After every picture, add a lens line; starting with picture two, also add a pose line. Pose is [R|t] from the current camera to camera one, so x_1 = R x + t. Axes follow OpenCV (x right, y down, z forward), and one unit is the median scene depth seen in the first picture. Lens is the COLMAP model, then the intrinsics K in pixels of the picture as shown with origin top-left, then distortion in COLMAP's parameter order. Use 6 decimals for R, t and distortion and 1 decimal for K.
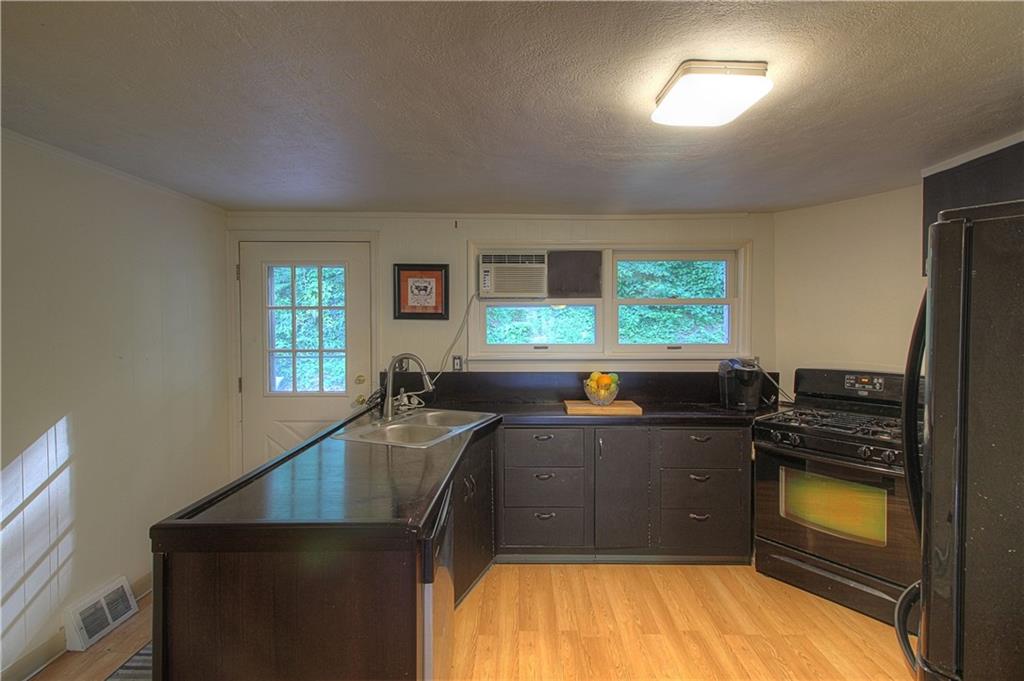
lens RADIAL K [[464.8, 0, 515.4], [0, 464.8, 339.9], [0, 0, 1]] dist [-0.006548, -0.000109]
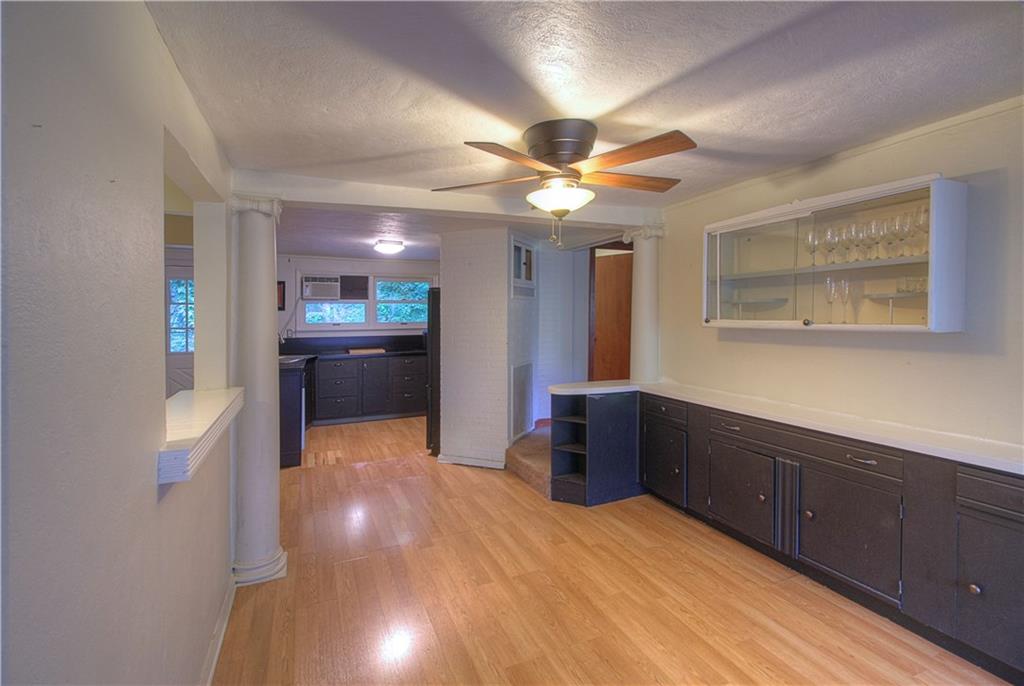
lens RADIAL K [[464.8, 0, 498.7], [0, 464.8, 309.0], [0, 0, 1]] dist [-0.006548, -0.000109]
pose [[0.920162, 0.002726, 0.391528, -0.083323], [0.015291, 0.998963, -0.042892, 0.046331], [-0.391239, 0.045455, 0.919166, -1.087033]]
